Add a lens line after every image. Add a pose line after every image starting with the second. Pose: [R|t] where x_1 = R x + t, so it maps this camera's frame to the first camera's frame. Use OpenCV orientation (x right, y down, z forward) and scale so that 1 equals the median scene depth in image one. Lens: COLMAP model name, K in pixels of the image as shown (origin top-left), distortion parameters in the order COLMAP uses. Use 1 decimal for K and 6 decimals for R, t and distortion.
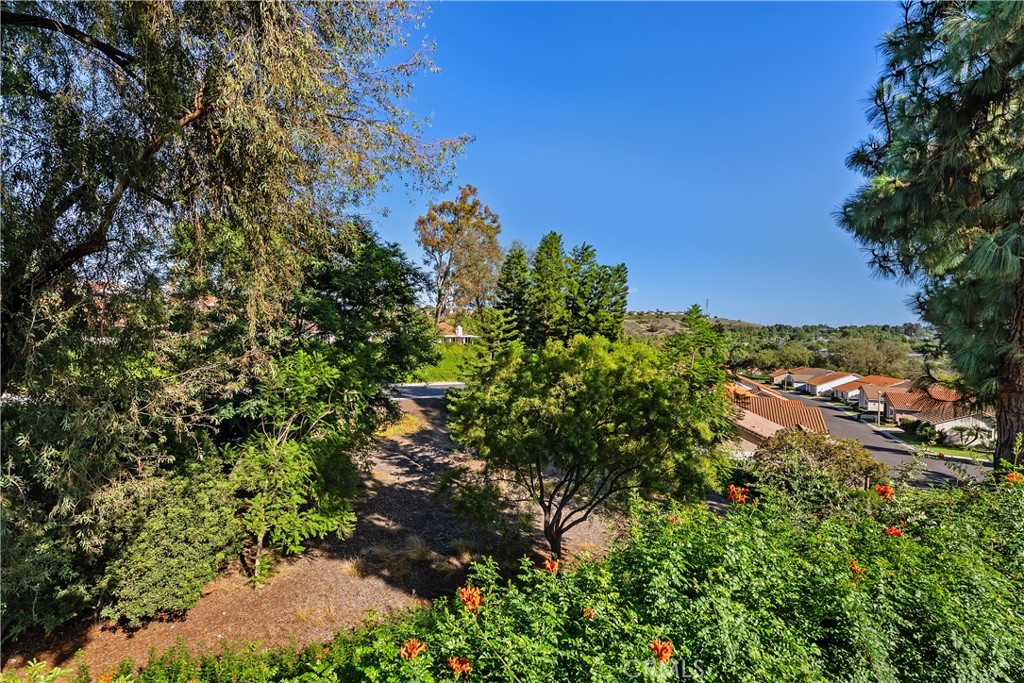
lens RADIAL K [[454.6, 0, 512.0], [0, 454.6, 341.5], [0, 0, 1]] dist [0.003653, -0.001282]
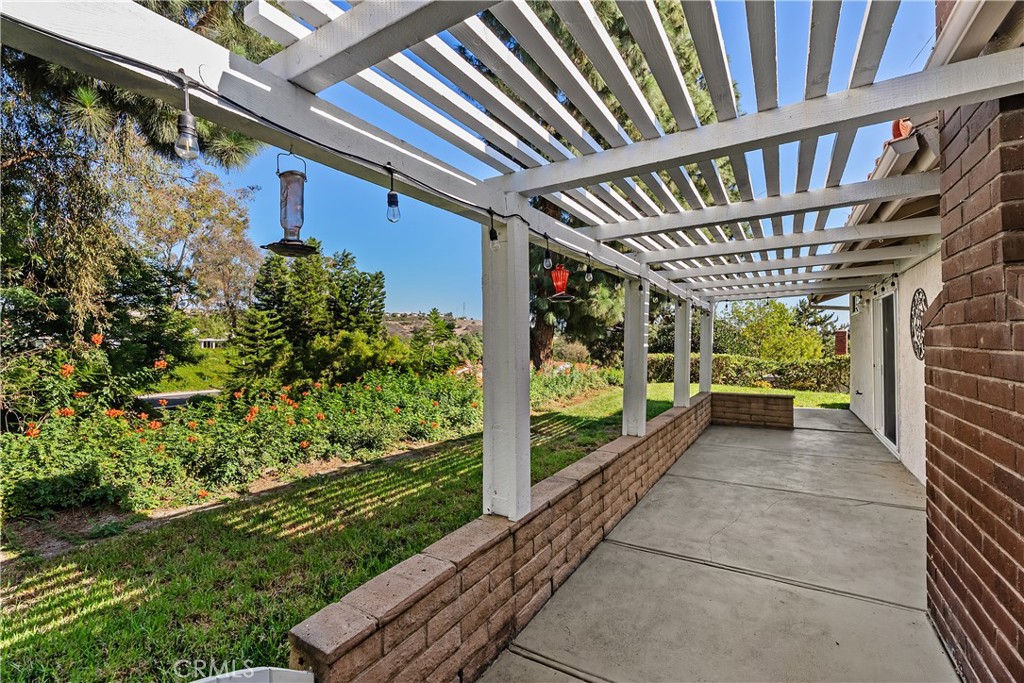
lens RADIAL K [[454.6, 0, 512.0], [0, 454.6, 341.5], [0, 0, 1]] dist [0.003653, -0.001282]
pose [[0.874003, -0.023303, 0.485361, -0.029020], [0.025225, 0.999678, 0.002573, 0.011709], [-0.485265, 0.009995, 0.874310, -0.175537]]
